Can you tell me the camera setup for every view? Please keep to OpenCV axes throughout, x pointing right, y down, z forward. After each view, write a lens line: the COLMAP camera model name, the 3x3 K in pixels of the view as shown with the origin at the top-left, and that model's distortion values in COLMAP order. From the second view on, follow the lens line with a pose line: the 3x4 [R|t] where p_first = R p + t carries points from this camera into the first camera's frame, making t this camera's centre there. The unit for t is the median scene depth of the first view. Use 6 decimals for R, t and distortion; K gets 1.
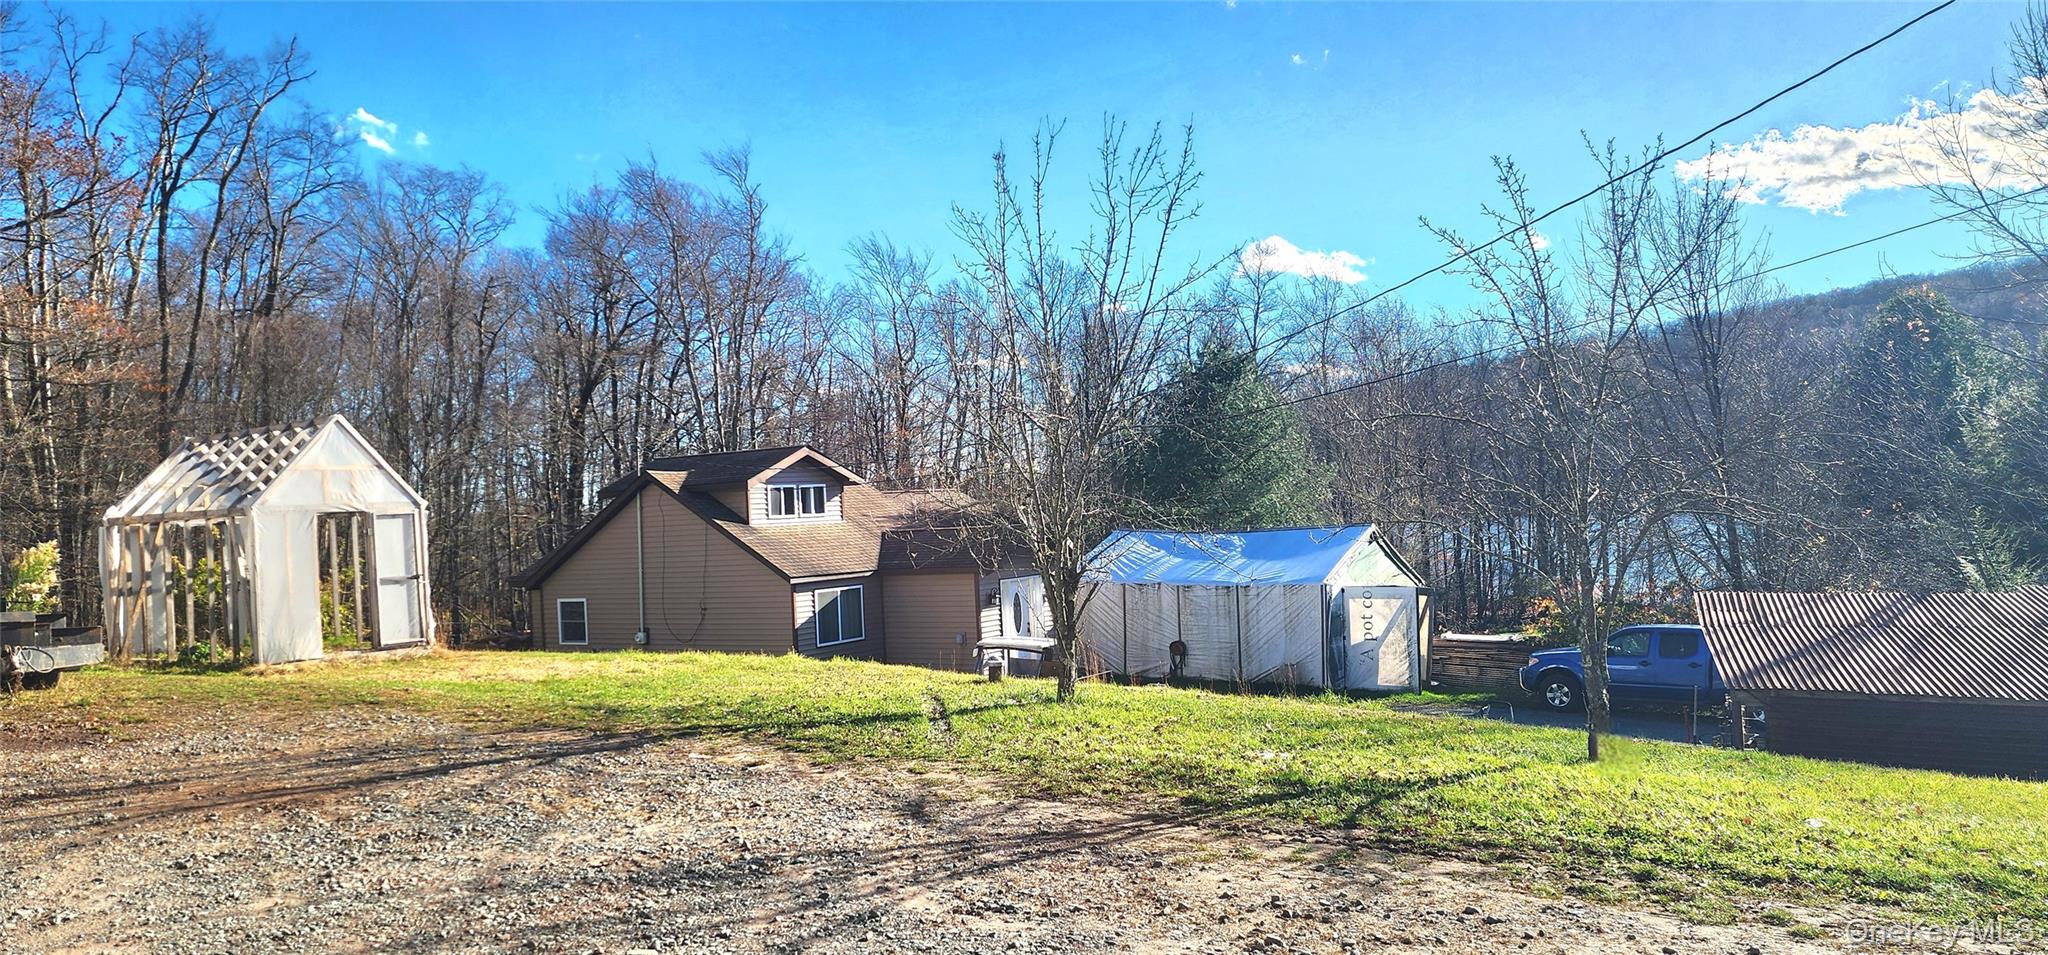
lens RADIAL K [[1379.8, 0, 1029.3], [0, 1379.8, 471.5], [0, 0, 1]] dist [0.078681, -0.081392]
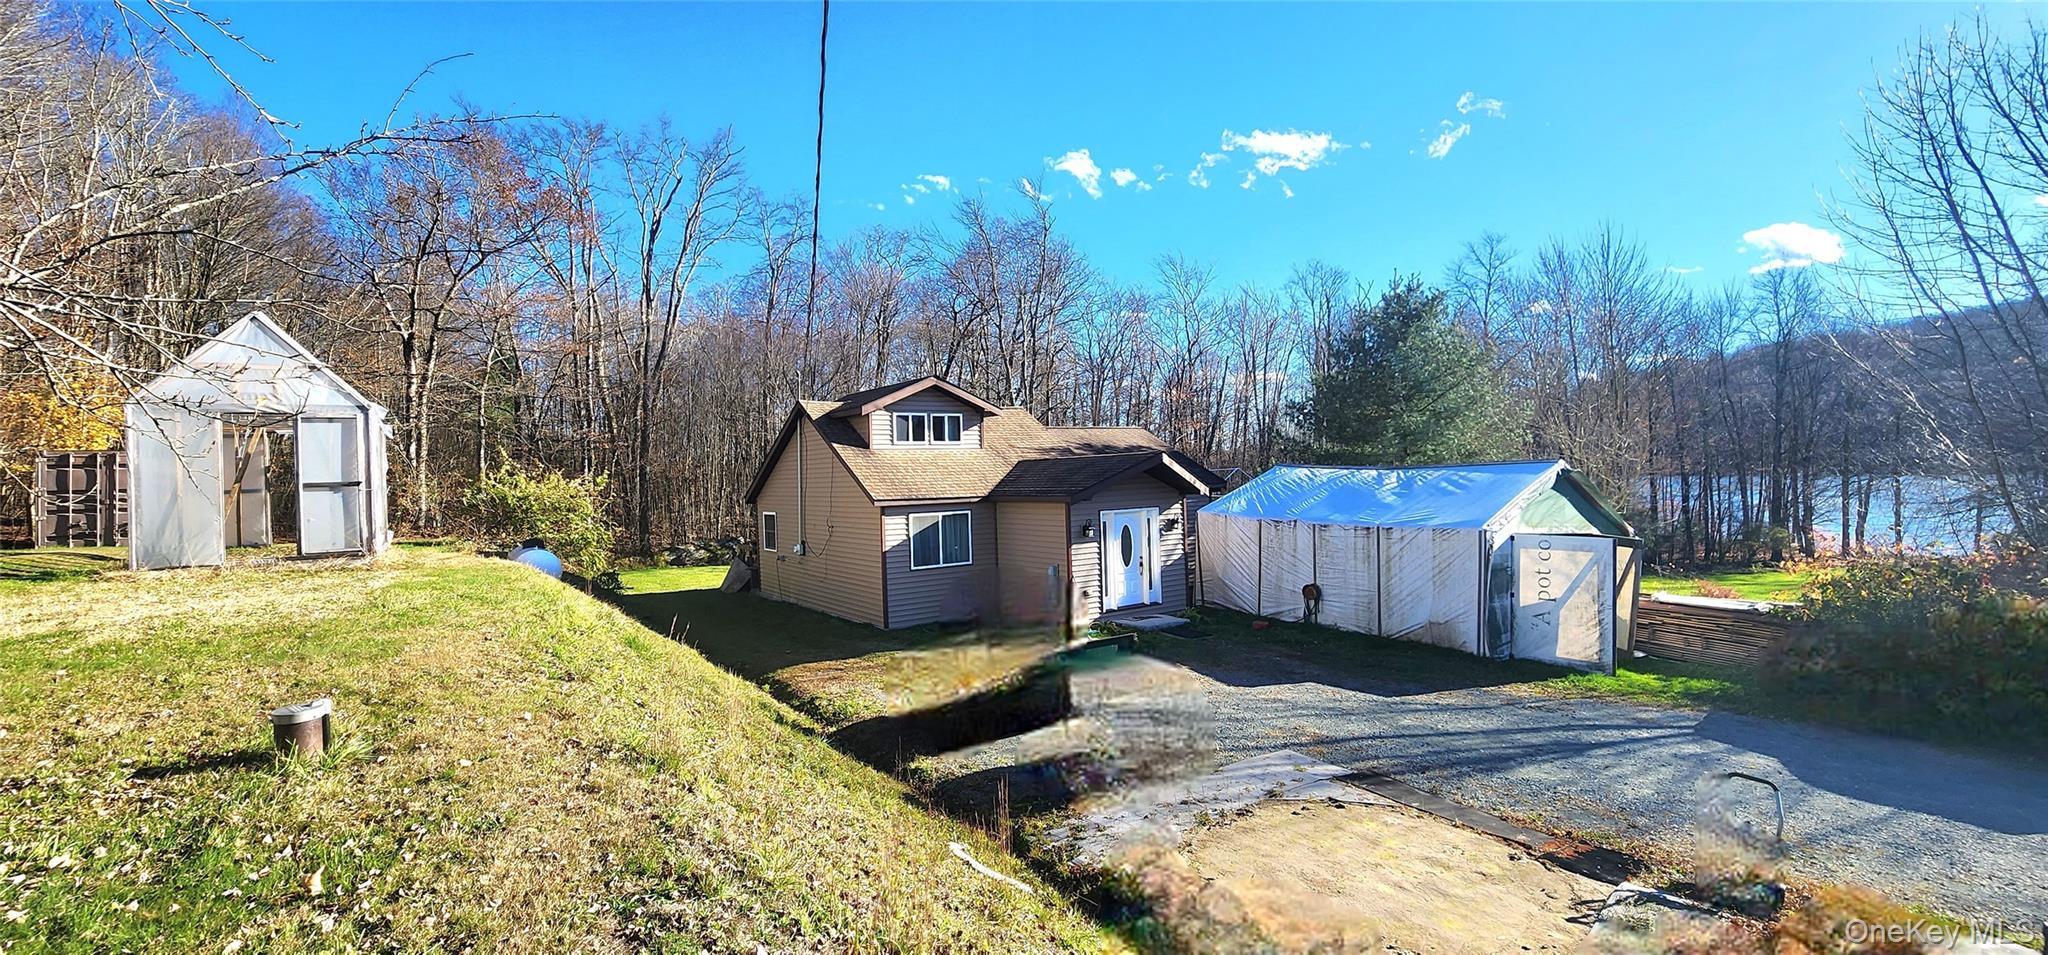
lens RADIAL K [[853.5, 0, 1026.9], [0, 853.5, 468.6], [0, 0, 1]] dist [-0.003247, 0.002150]
pose [[0.935179, 0.019199, -0.353656, 0.135478], [-0.006936, 0.999331, 0.035908, 0.028016], [0.354109, -0.031128, 0.934686, 0.424154]]
